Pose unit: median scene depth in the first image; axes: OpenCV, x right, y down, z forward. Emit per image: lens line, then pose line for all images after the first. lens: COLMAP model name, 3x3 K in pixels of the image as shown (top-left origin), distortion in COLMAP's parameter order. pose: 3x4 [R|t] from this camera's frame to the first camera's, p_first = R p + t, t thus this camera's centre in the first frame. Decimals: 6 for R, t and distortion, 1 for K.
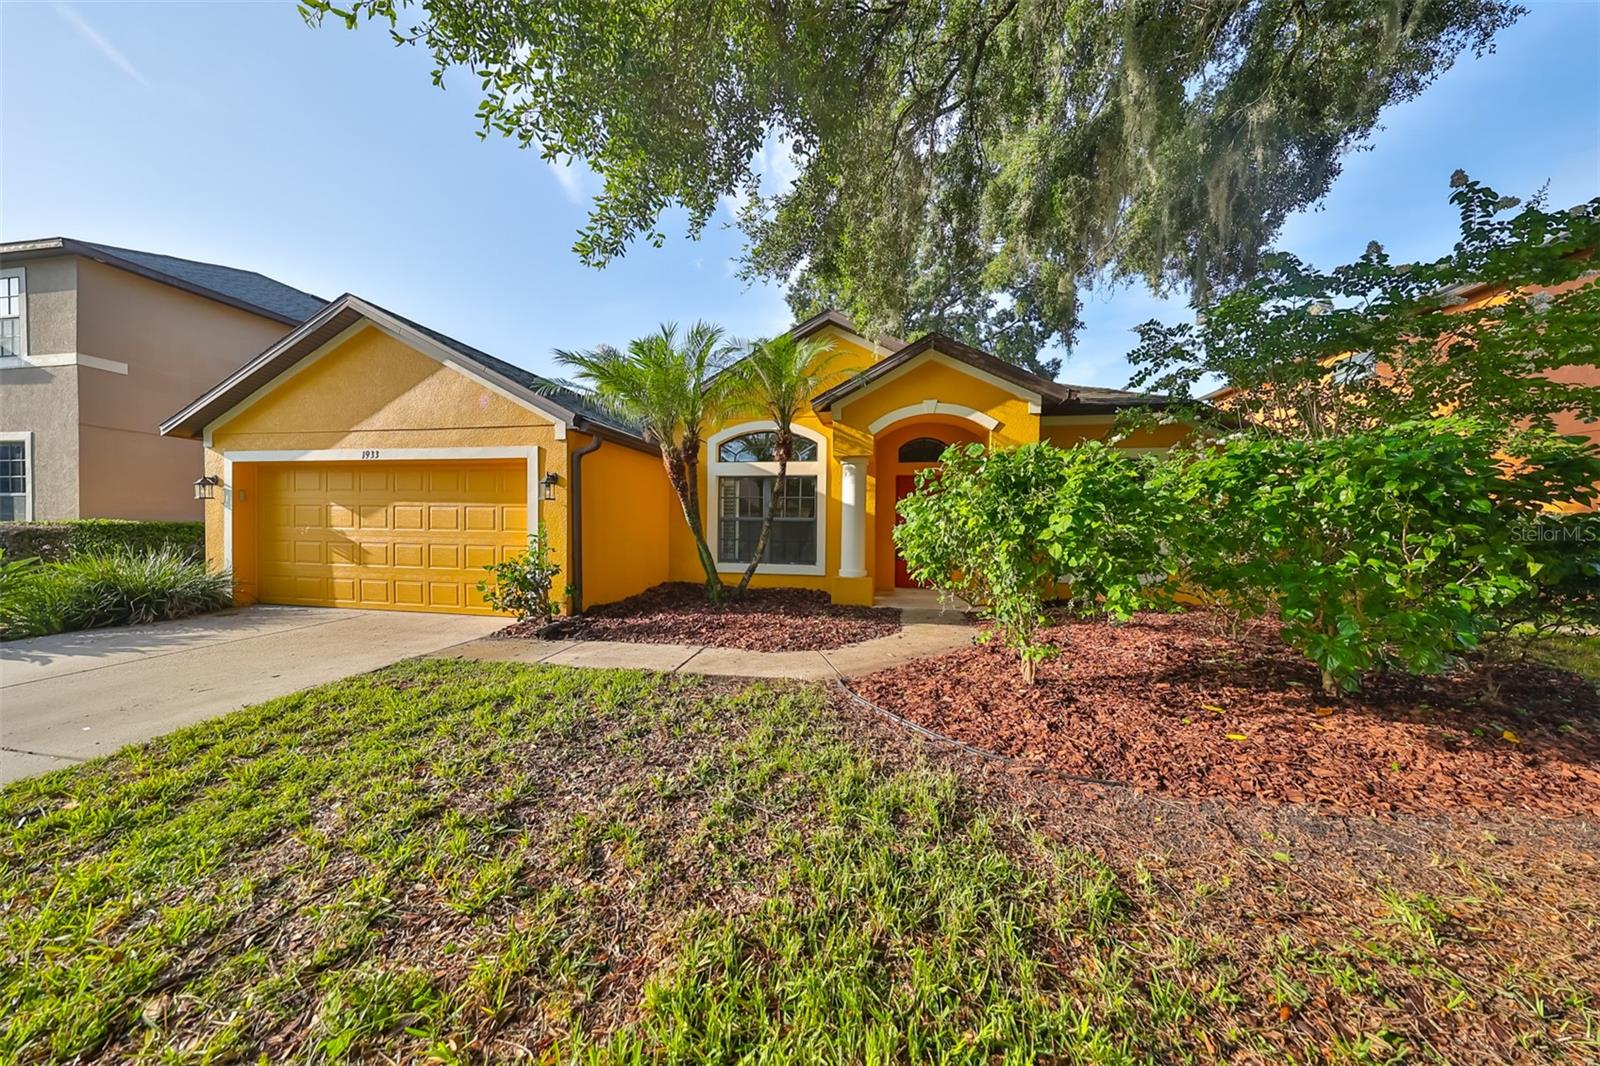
lens RADIAL K [[494.6, 0, 797.2], [0, 494.6, 536.7], [0, 0, 1]] dist [0.002009, 0.000010]
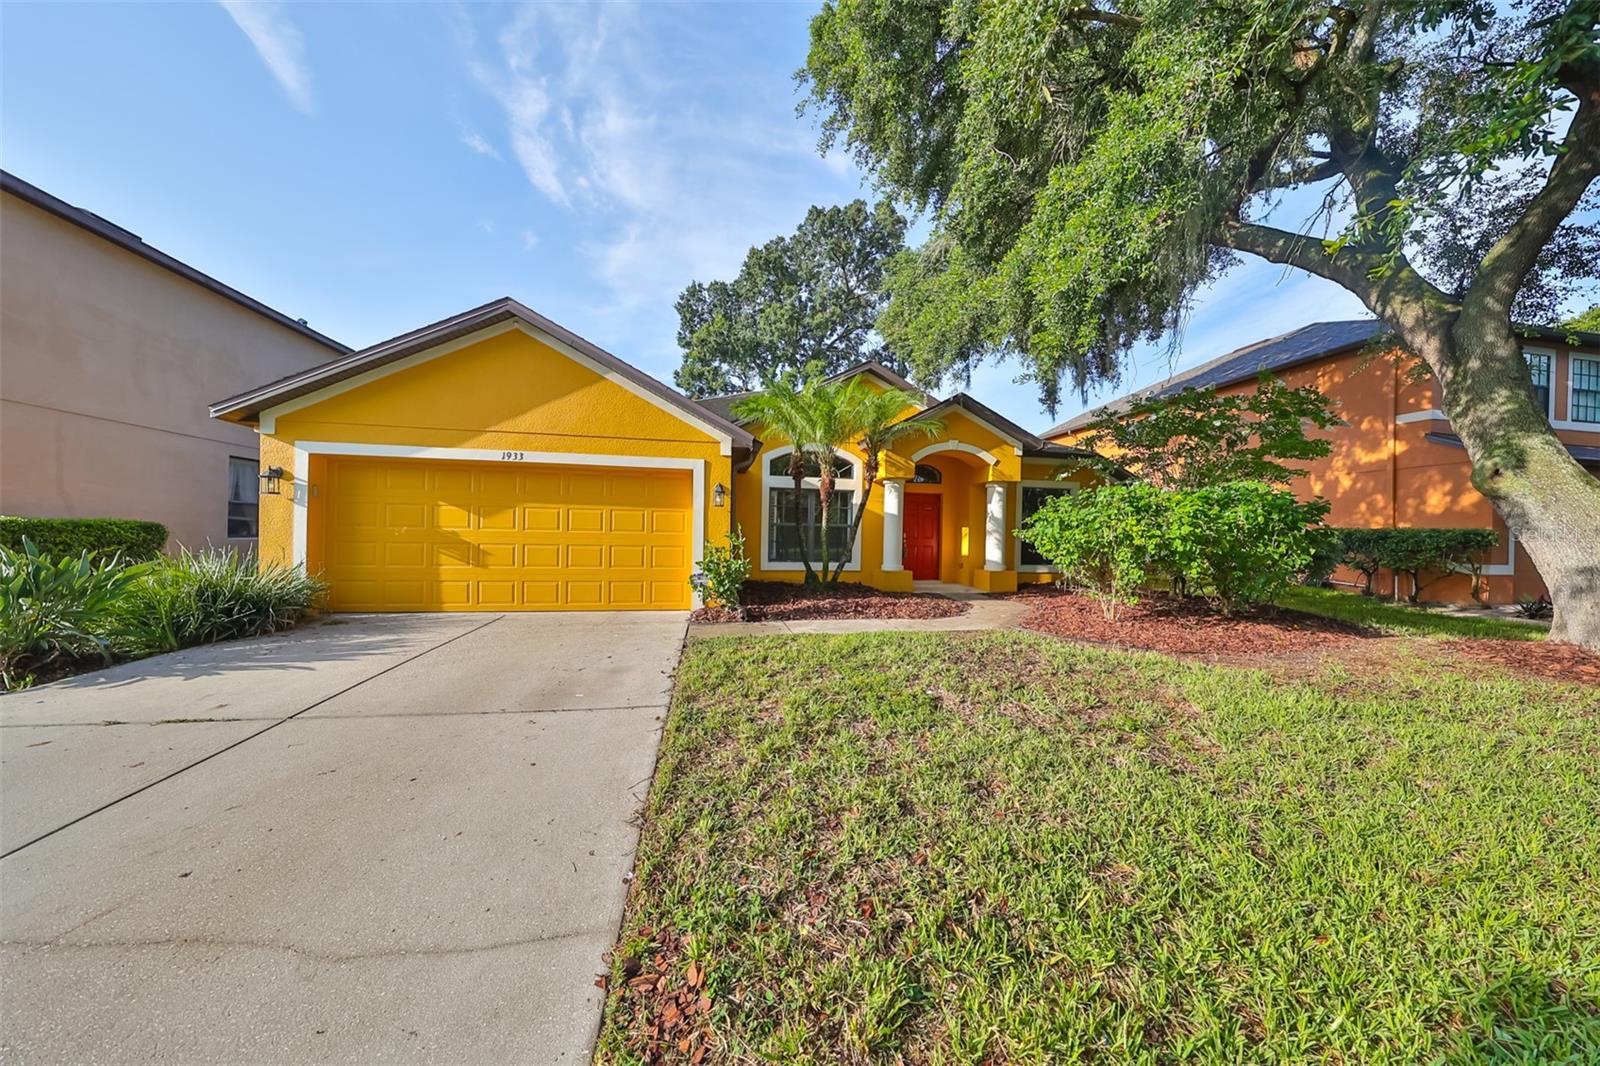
lens RADIAL K [[494.6, 0, 800.2], [0, 494.6, 540.0], [0, 0, 1]] dist [0.002009, 0.000010]
pose [[0.937184, 0.002429, 0.348827, -0.646188], [-0.000105, 0.999978, -0.006681, 0.010743], [-0.348835, 0.006224, 0.937163, -0.144094]]
